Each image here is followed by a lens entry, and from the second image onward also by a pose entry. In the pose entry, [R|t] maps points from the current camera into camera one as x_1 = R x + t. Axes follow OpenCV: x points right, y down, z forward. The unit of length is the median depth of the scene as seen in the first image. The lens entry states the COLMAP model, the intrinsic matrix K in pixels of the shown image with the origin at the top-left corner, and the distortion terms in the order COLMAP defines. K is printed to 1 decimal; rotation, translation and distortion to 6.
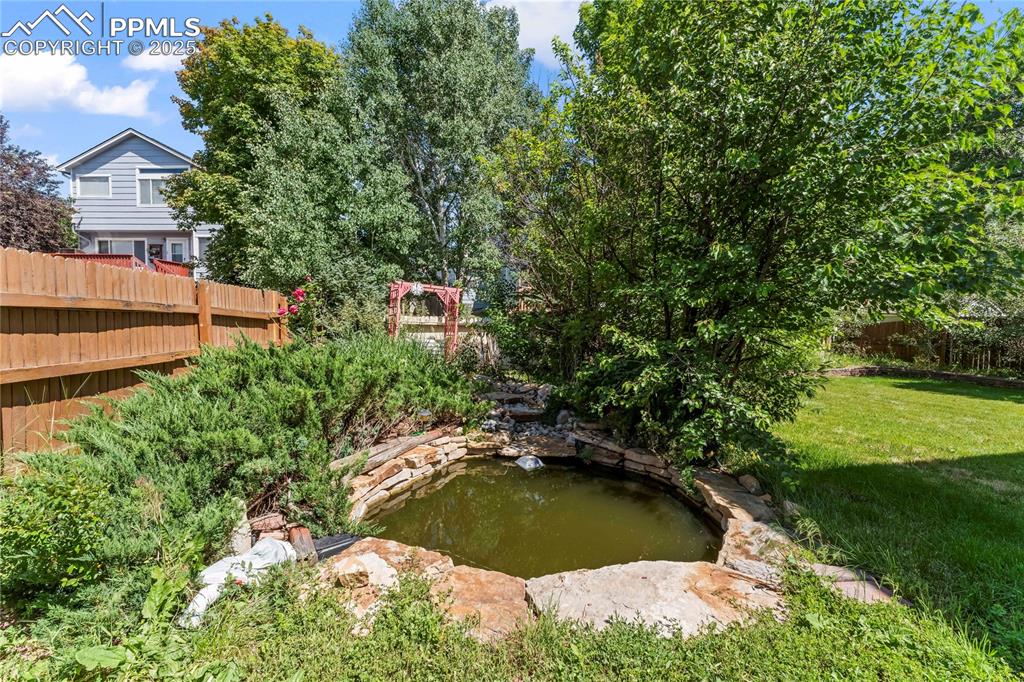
lens RADIAL K [[408.1, 0, 507.6], [0, 408.1, 338.7], [0, 0, 1]] dist [-0.001159, -0.000307]
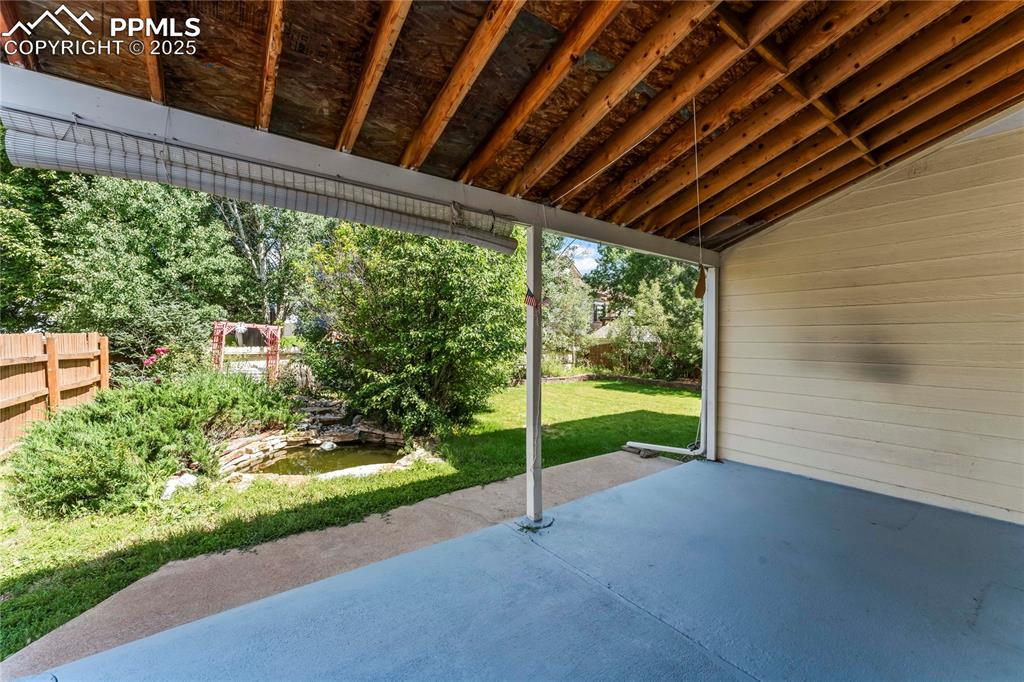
lens RADIAL K [[410.3, 0, 510.7], [0, 410.3, 345.1], [0, 0, 1]] dist [0.000658, 0.000017]
pose [[0.923741, -0.011911, 0.382832, 0.085234], [0.017177, 0.999799, -0.010341, -0.070057], [-0.382632, 0.016128, 0.923760, -0.713100]]
